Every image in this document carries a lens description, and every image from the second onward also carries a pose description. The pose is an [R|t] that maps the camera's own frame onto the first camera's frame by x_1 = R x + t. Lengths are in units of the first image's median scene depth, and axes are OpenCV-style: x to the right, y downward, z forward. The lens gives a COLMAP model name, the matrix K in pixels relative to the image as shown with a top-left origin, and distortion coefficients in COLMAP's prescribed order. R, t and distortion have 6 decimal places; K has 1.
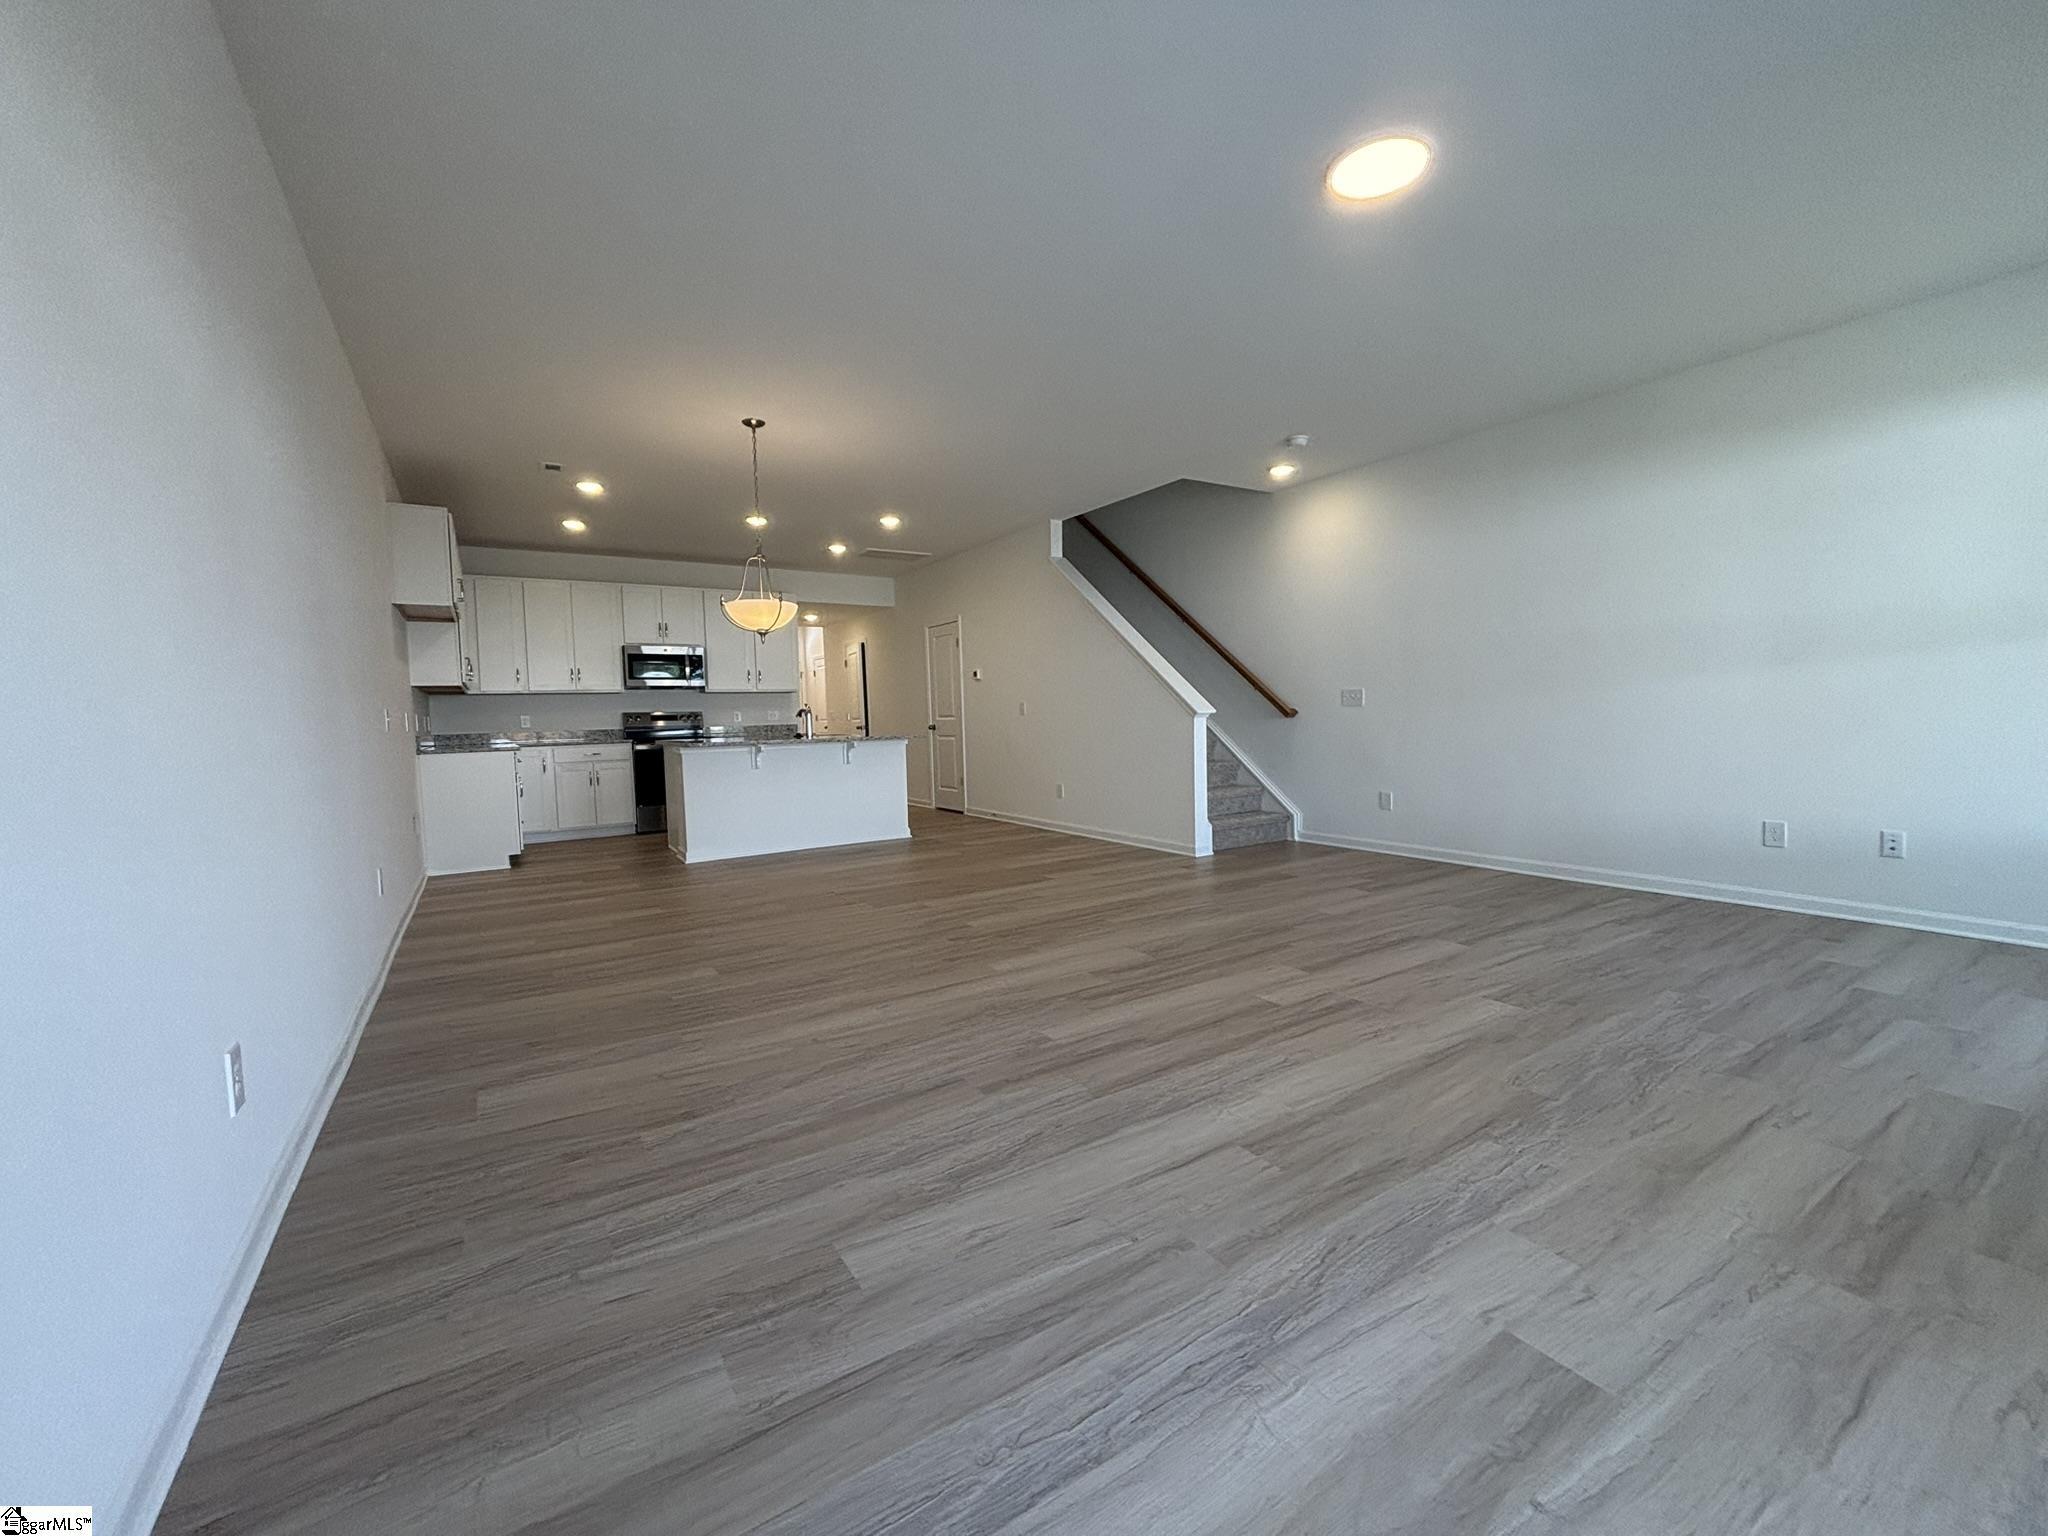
lens RADIAL K [[822.1, 0, 1025.7], [0, 822.1, 764.7], [0, 0, 1]] dist [0.000553, -0.000957]
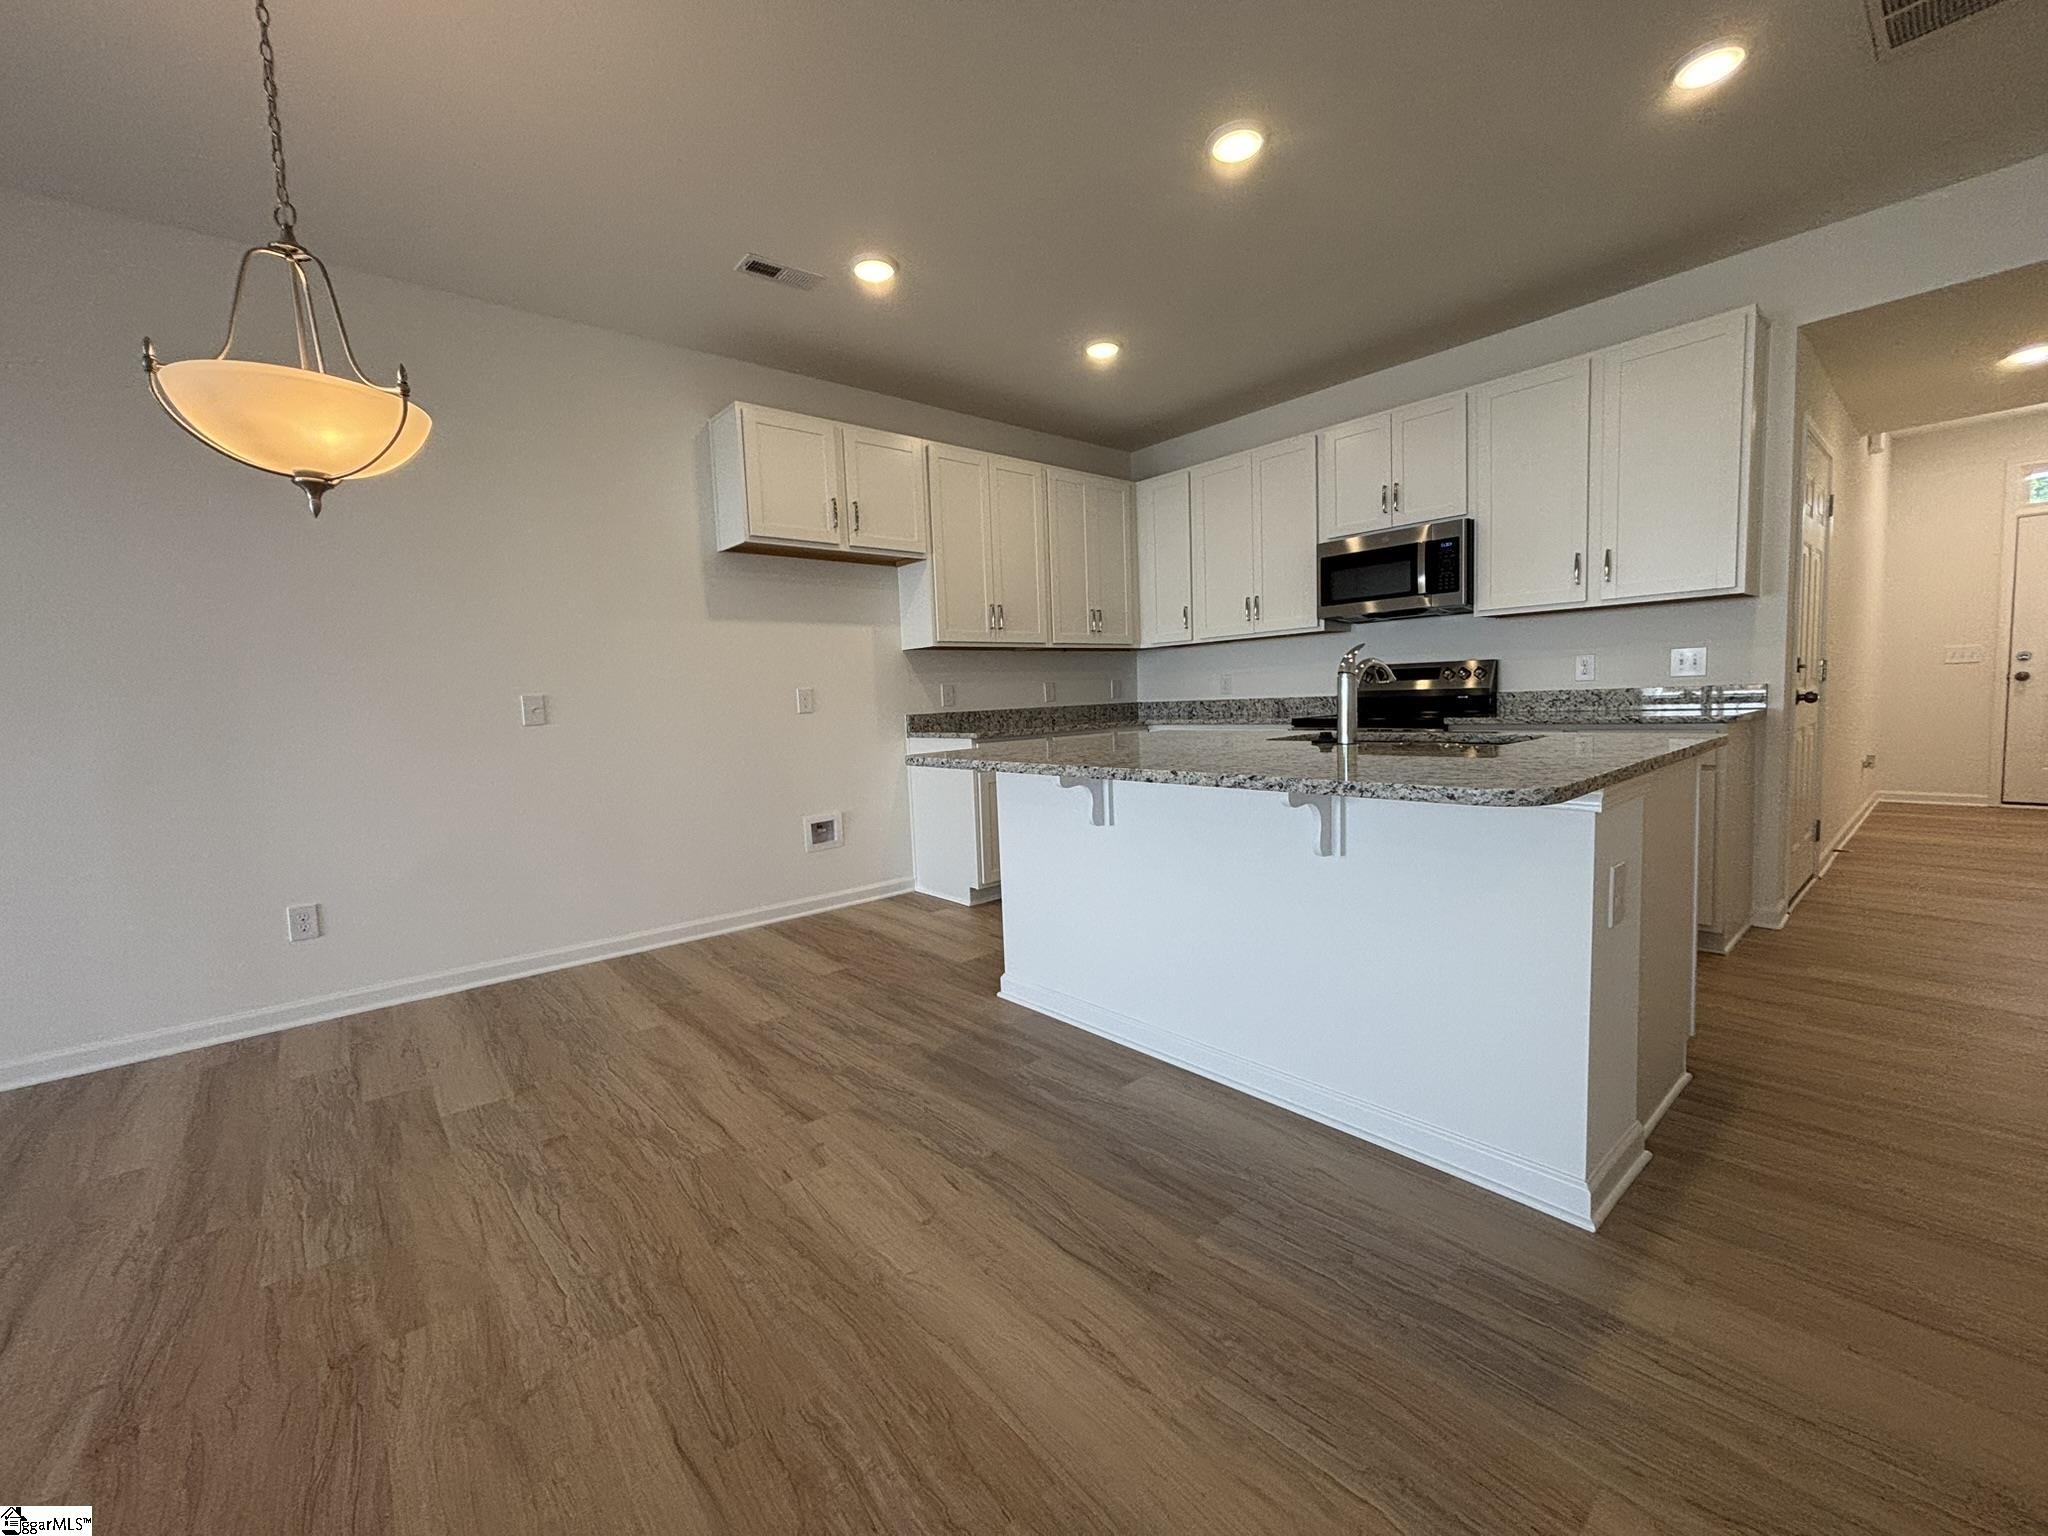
lens RADIAL K [[822.1, 0, 1019.7], [0, 822.1, 765.3], [0, 0, 1]] dist [0.000553, -0.000957]
pose [[0.133391, 0.104026, -0.985589, 0.041849], [-0.023321, 0.994530, 0.101813, -0.052233], [0.990789, 0.009404, 0.135087, 0.767388]]
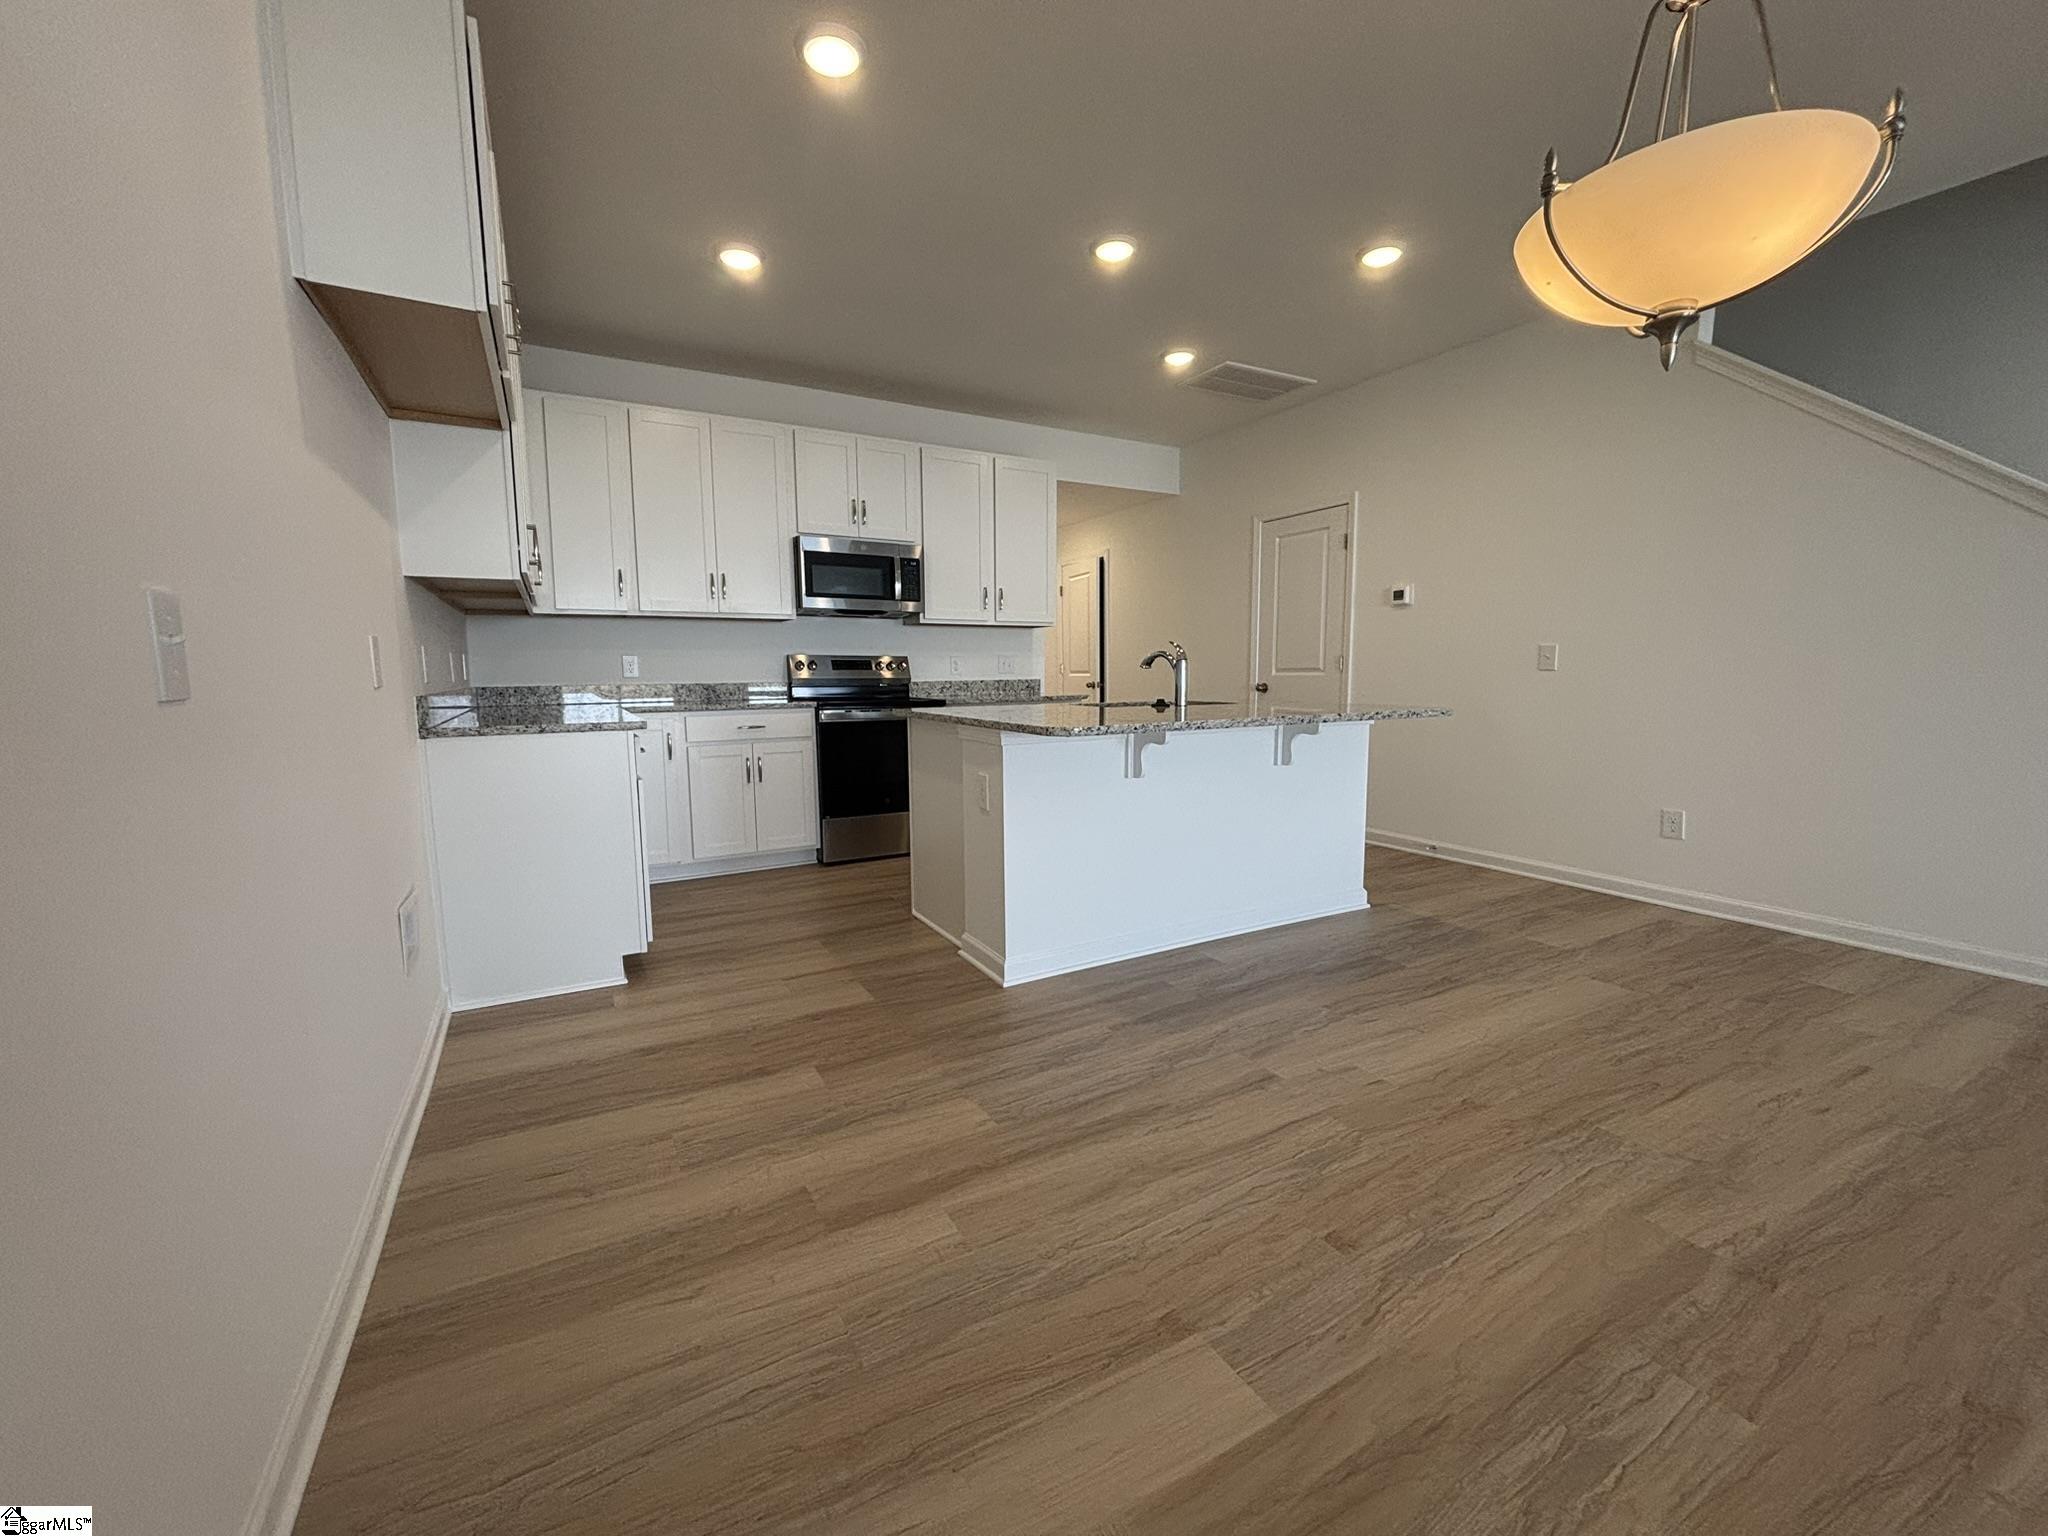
lens RADIAL K [[822.1, 0, 1024.1], [0, 822.1, 768.3], [0, 0, 1]] dist [0.000553, -0.000957]
pose [[0.997538, 0.025674, -0.065252, -0.303702], [-0.021851, 0.998040, 0.058640, -0.021508], [0.066630, -0.057070, 0.996144, 0.453056]]
